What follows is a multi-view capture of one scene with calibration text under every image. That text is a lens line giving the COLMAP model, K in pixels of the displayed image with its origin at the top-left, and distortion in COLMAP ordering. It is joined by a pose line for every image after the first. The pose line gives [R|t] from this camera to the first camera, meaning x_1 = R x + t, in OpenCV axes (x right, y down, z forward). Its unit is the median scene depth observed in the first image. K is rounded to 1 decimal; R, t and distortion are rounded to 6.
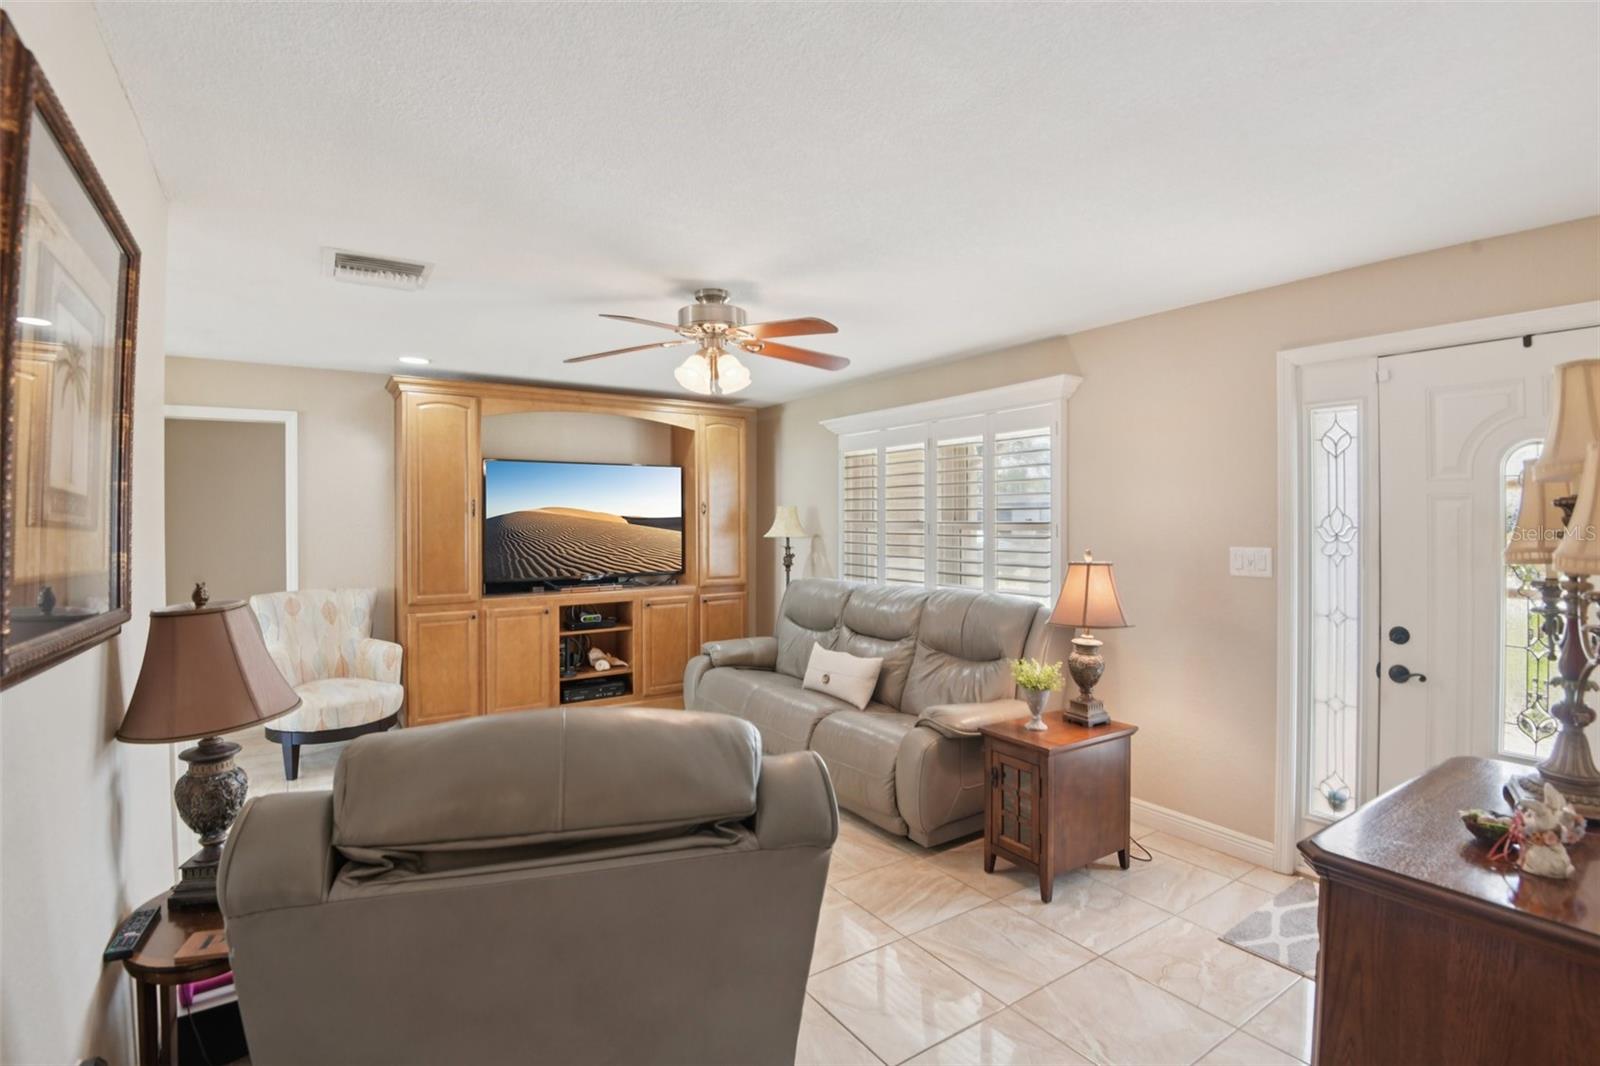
lens RADIAL K [[744.0, 0, 801.8], [0, 744.0, 528.5], [0, 0, 1]] dist [-0.005140, -0.028657]
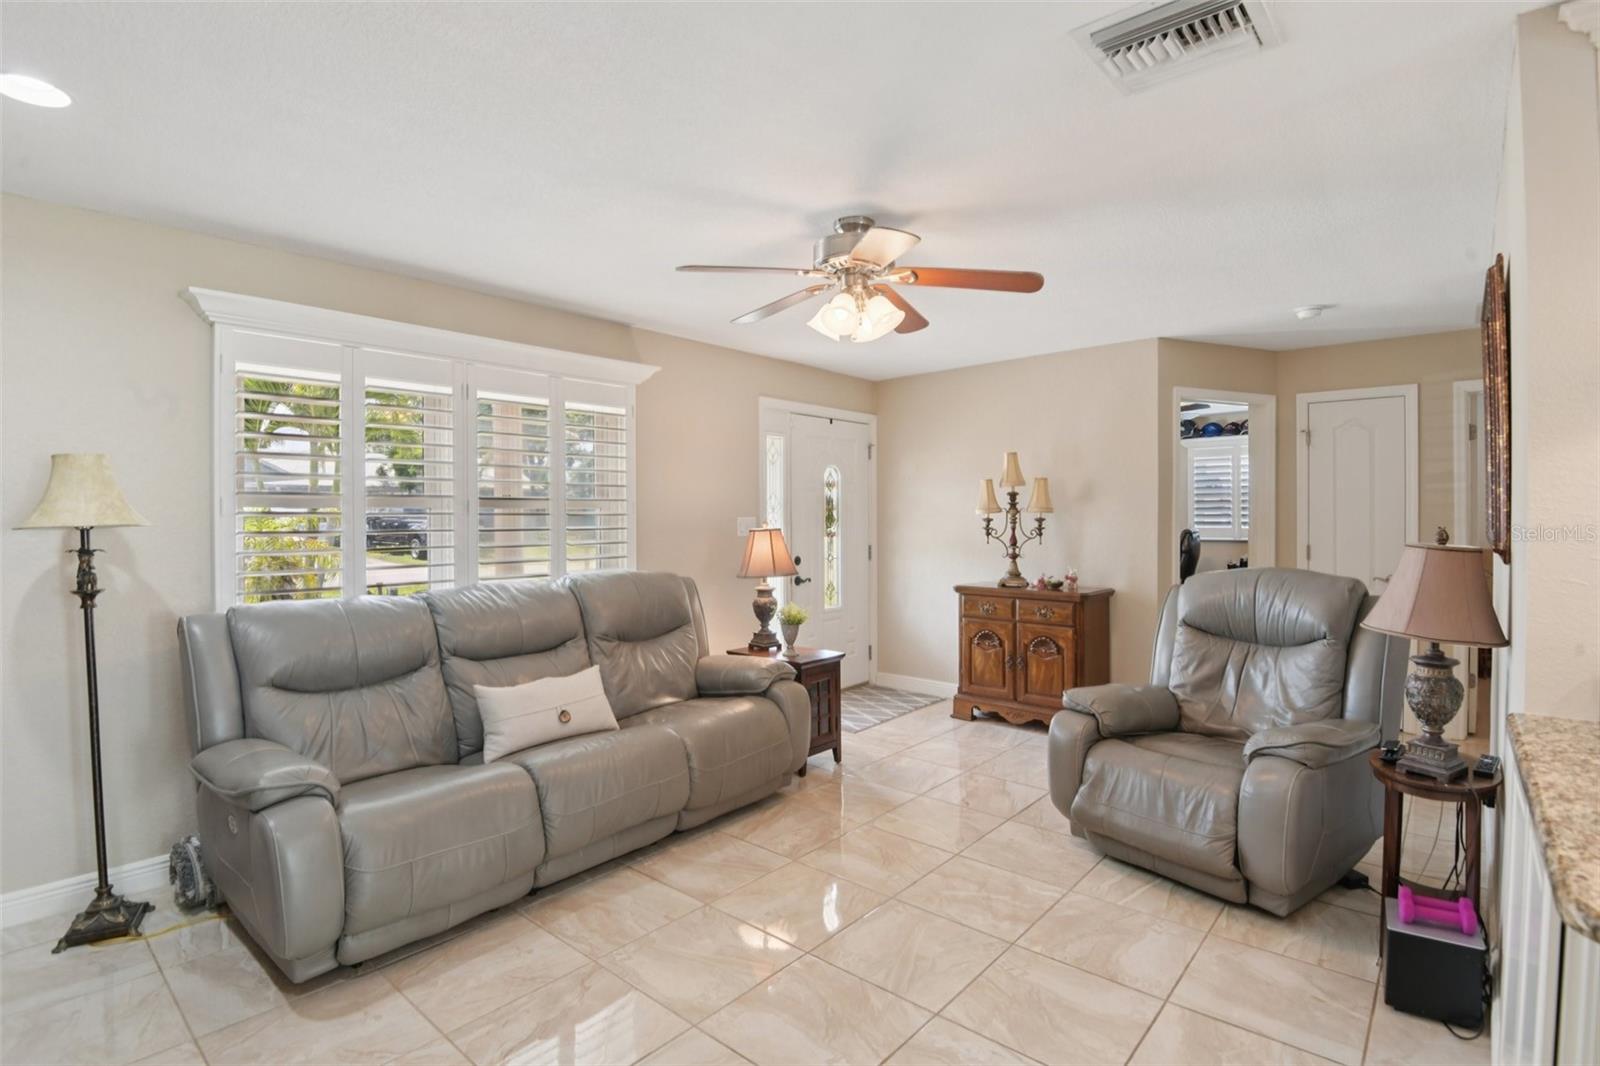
lens RADIAL K [[768.0, 0, 799.9], [0, 768.0, 528.7], [0, 0, 1]] dist [0.033985, -0.067972]
pose [[-0.259774, -0.016632, 0.965526, -0.961229], [0.014130, 0.999679, 0.021023, 0.016530], [-0.965566, 0.019104, -0.259455, 1.286979]]
